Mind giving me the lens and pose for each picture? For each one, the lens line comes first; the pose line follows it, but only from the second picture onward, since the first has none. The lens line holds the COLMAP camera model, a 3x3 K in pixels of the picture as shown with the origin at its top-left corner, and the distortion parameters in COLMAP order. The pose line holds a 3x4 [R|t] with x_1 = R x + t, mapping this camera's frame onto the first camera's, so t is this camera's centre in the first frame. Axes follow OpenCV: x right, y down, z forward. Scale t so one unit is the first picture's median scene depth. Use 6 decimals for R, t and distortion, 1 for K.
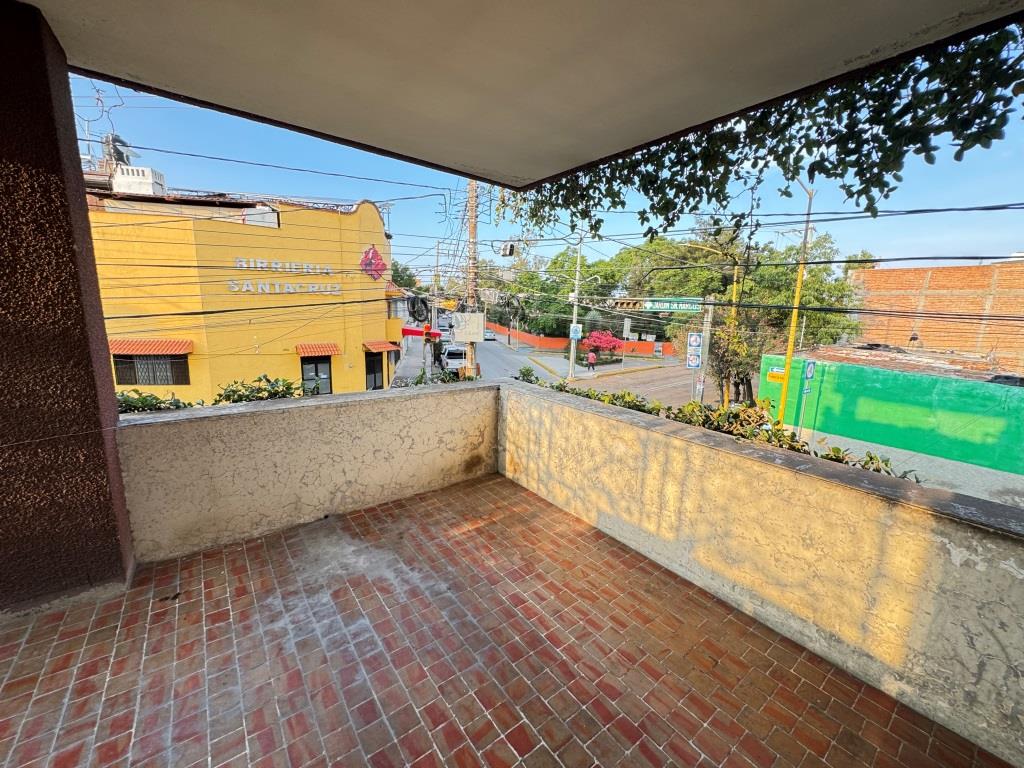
lens RADIAL K [[406.9, 0, 509.4], [0, 406.9, 379.5], [0, 0, 1]] dist [-0.001350, 0.000440]
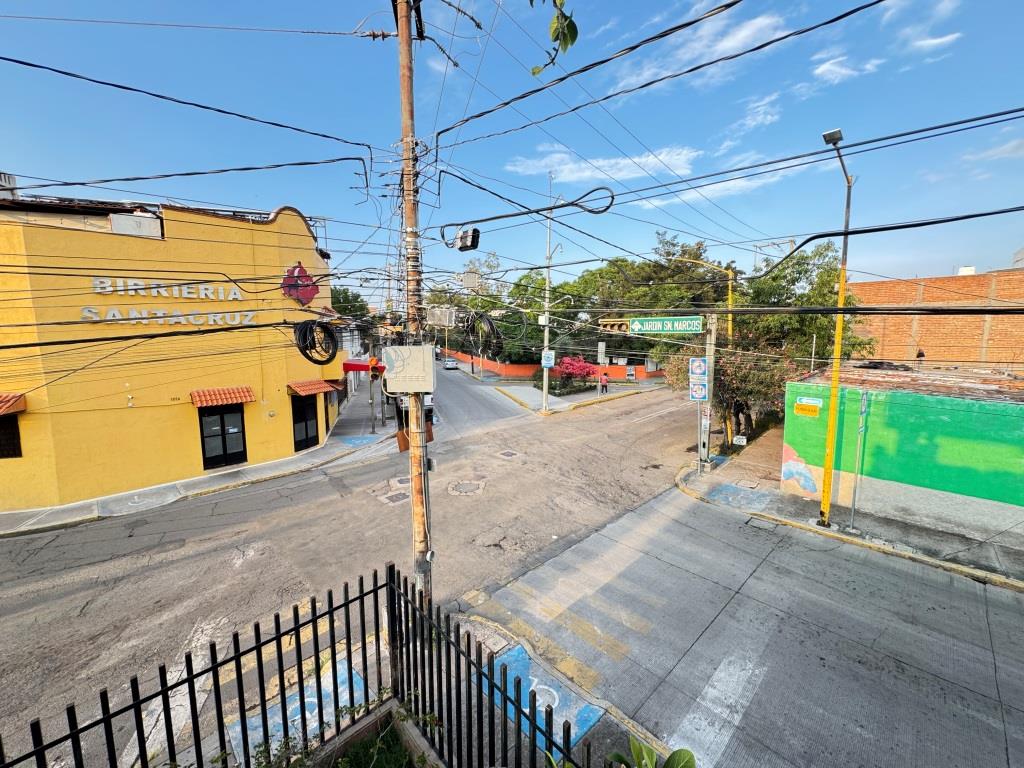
lens RADIAL K [[406.9, 0, 510.3], [0, 406.9, 382.7], [0, 0, 1]] dist [-0.001350, 0.000440]
pose [[0.995065, -0.040771, 0.090462, -0.002495], [0.045666, 0.997565, -0.052715, -0.032744], [-0.088093, 0.056586, 0.994504, 0.182380]]
